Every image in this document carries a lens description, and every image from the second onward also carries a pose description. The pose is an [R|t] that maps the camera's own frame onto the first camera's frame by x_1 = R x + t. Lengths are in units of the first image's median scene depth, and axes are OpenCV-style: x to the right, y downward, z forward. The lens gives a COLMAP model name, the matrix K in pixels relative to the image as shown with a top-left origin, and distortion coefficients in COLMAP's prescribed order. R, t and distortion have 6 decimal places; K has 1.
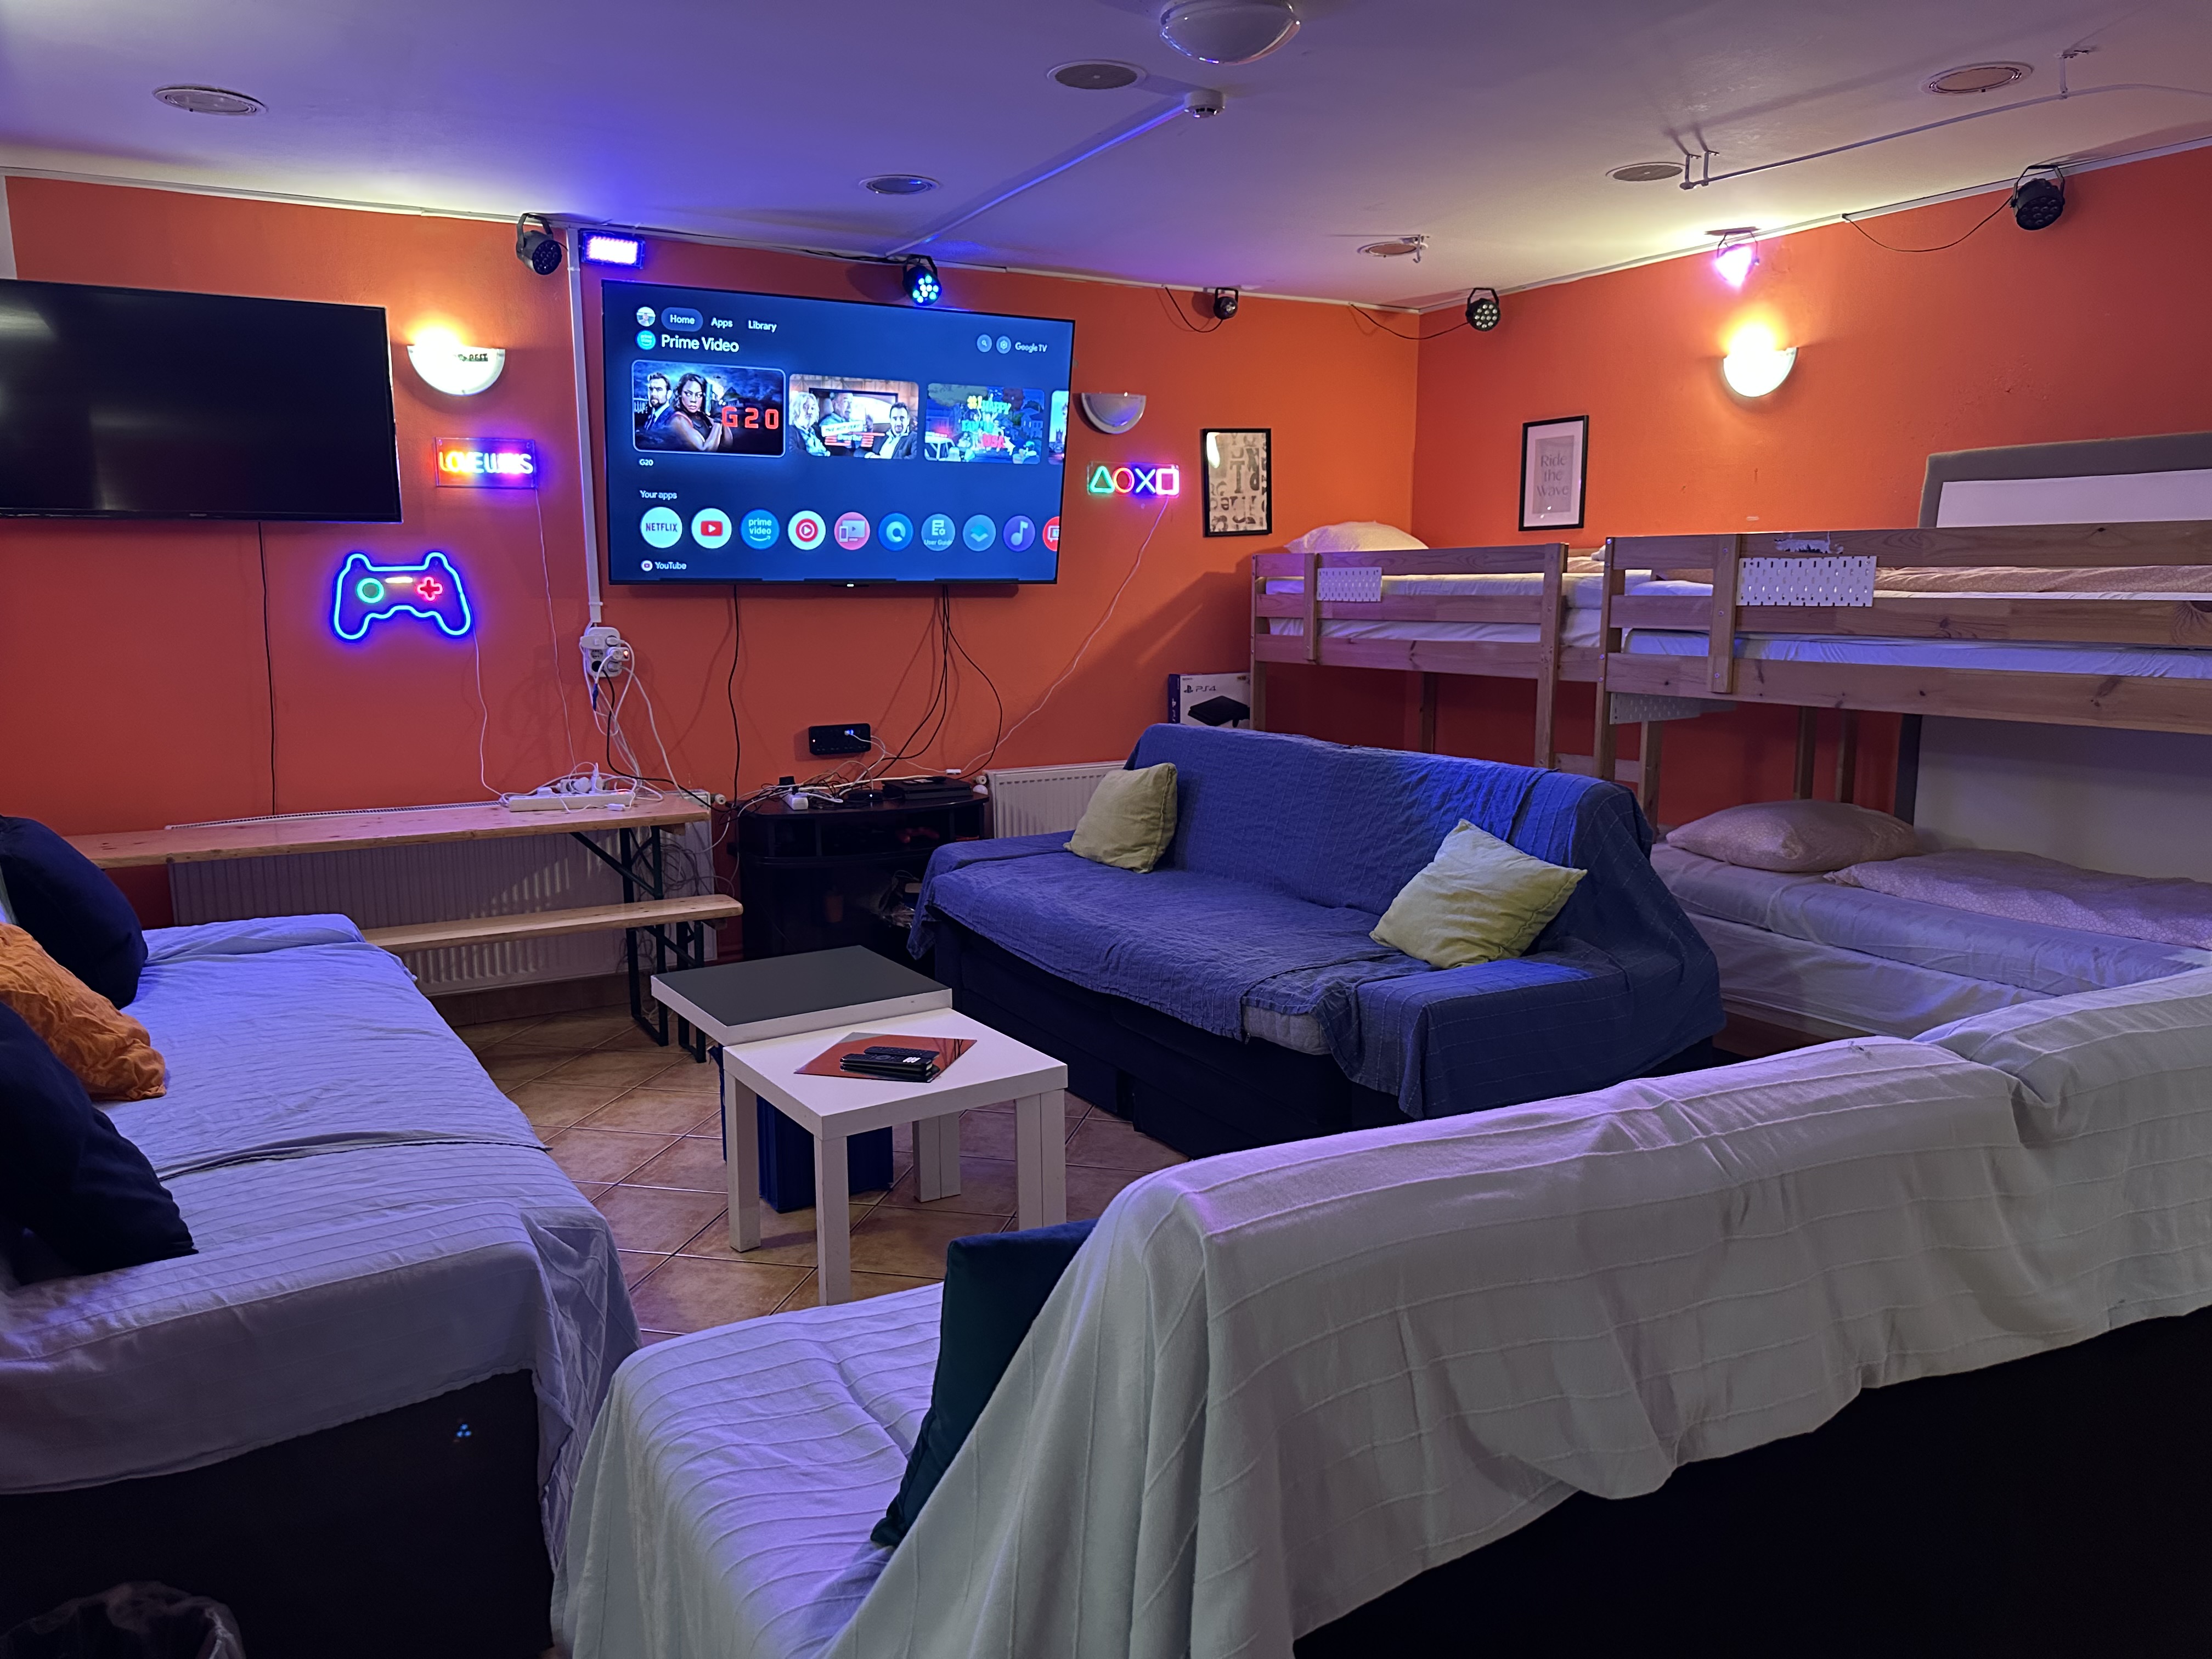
lens RADIAL K [[1622.7, 0, 1168.3], [0, 1622.7, 833.8], [0, 0, 1]] dist [0.236686, -0.498916]
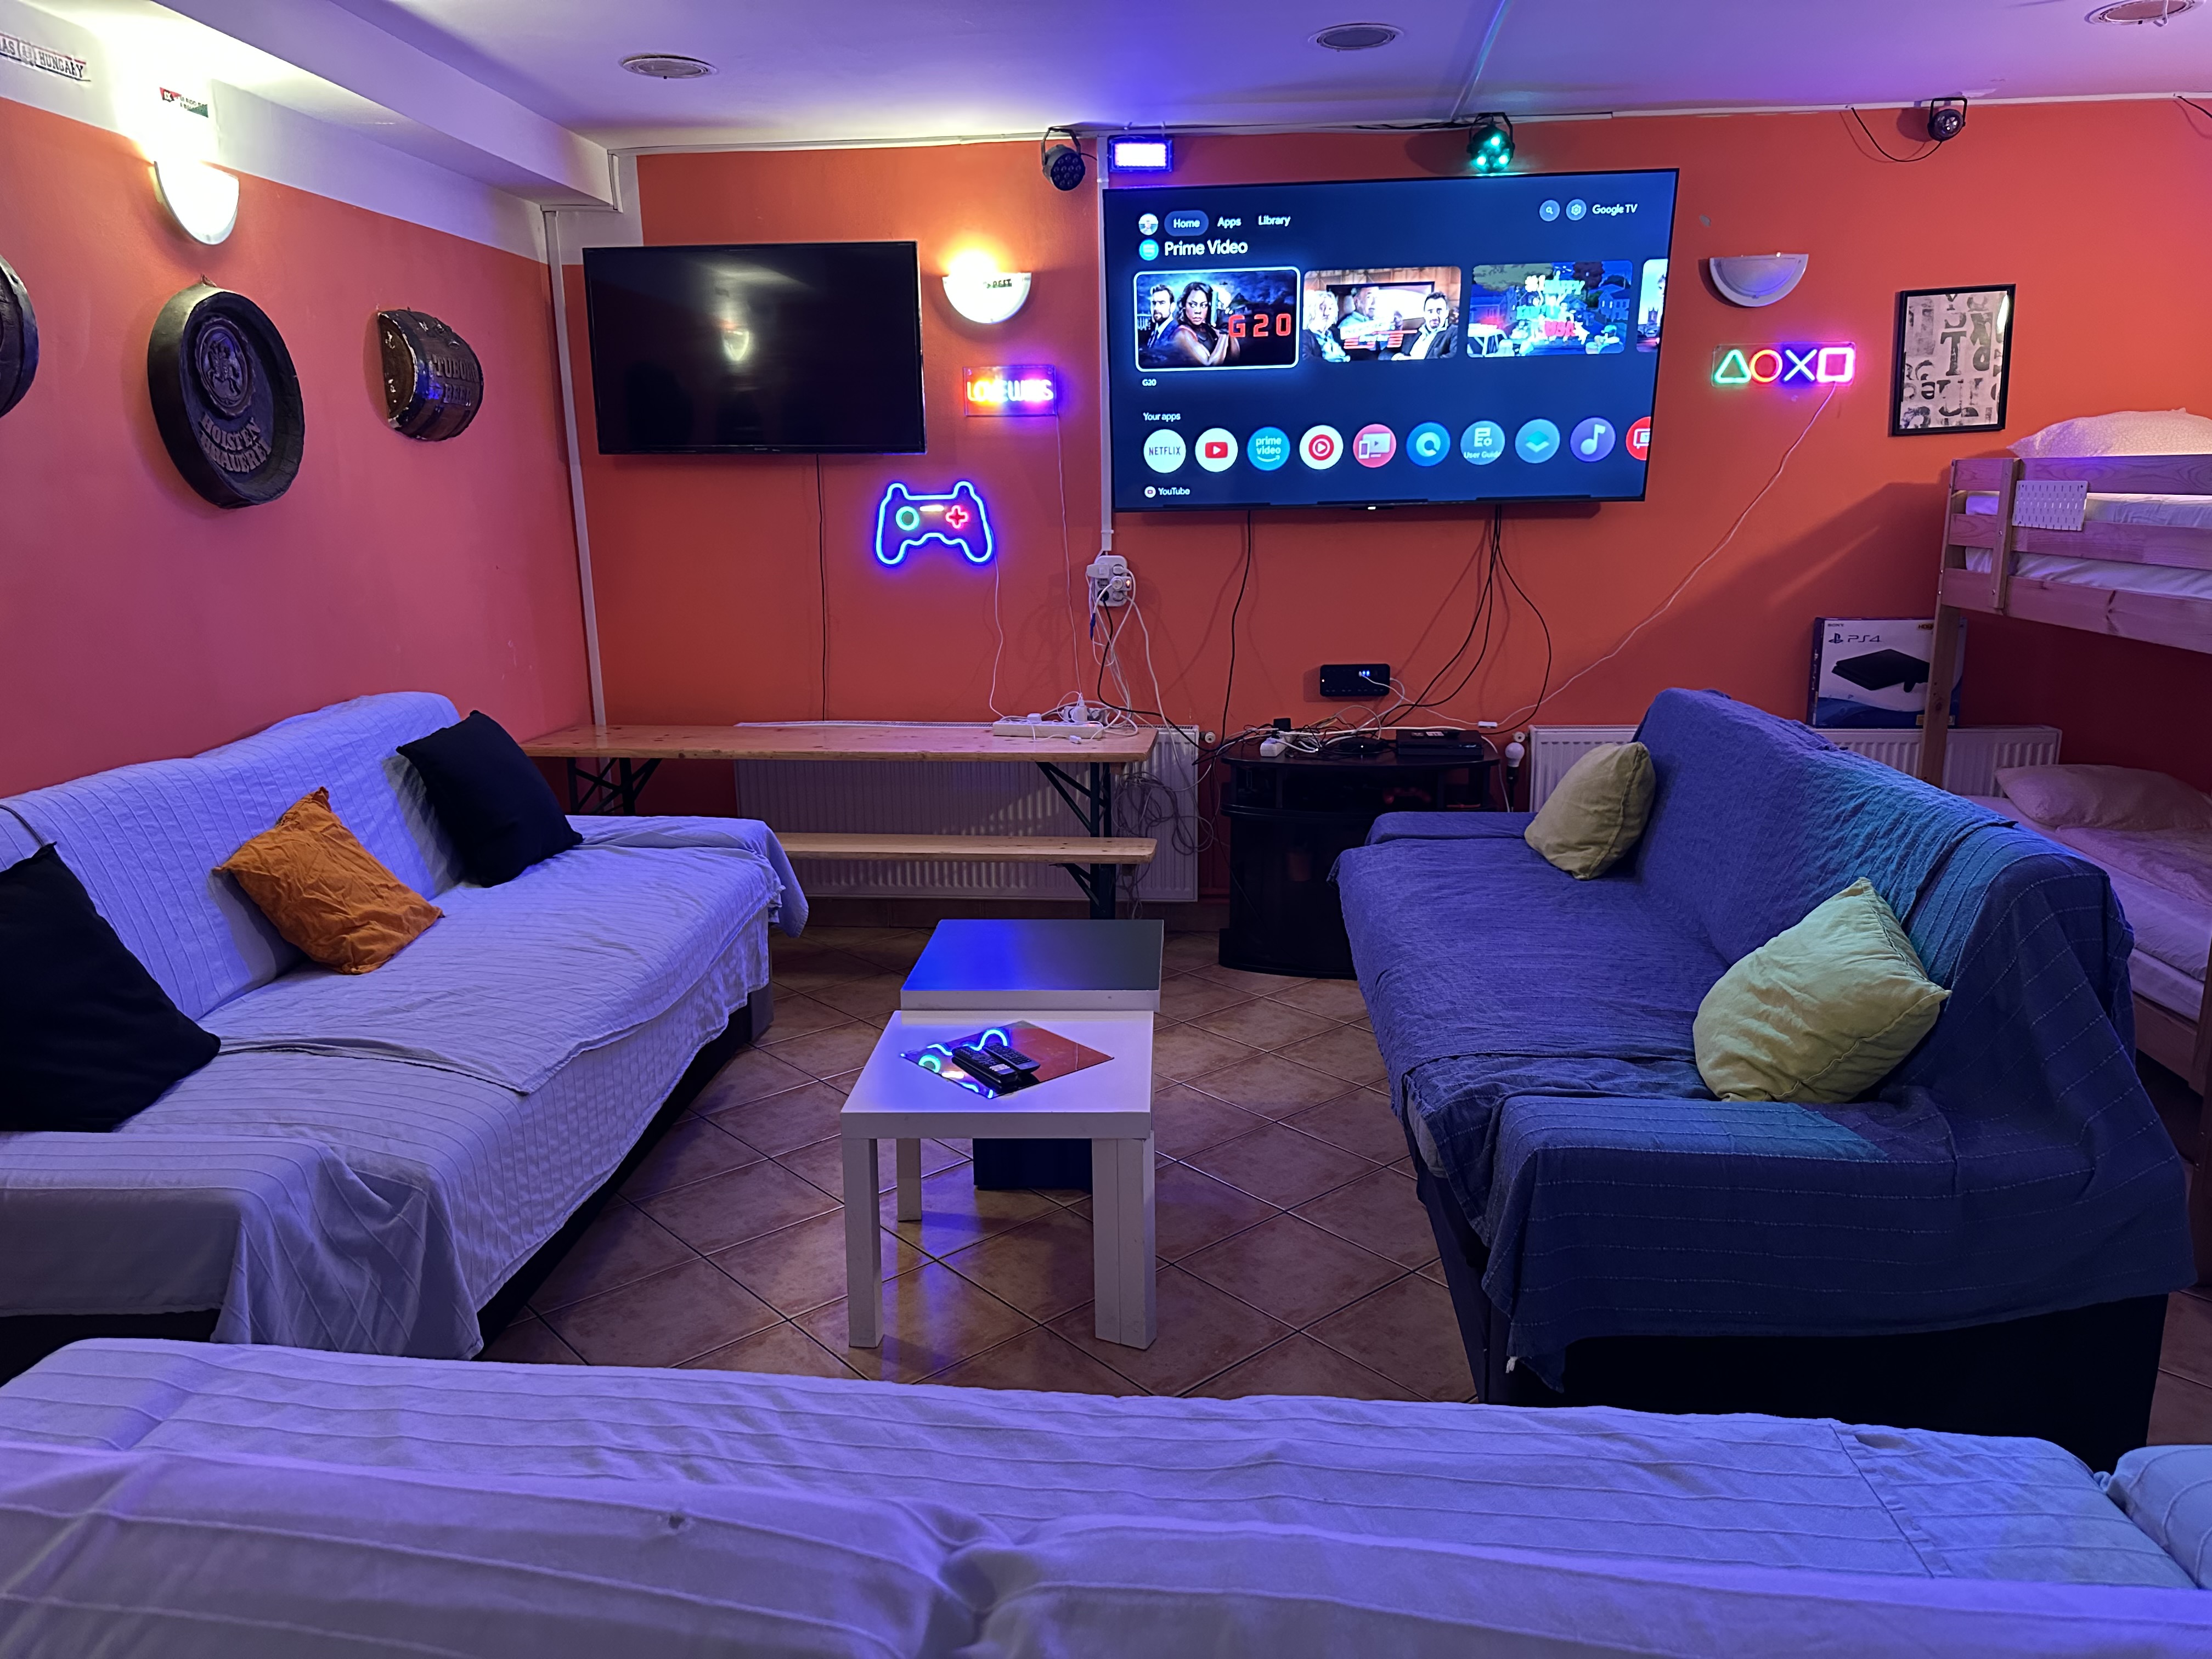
lens RADIAL K [[1605.2, 0, 1108.0], [0, 1605.2, 888.7], [0, 0, 1]] dist [0.086767, -0.150817]
pose [[0.794516, 0.143704, -0.589995, 0.251621], [-0.085793, 0.988413, 0.125213, -0.047223], [0.601153, -0.048866, 0.797639, 0.217299]]
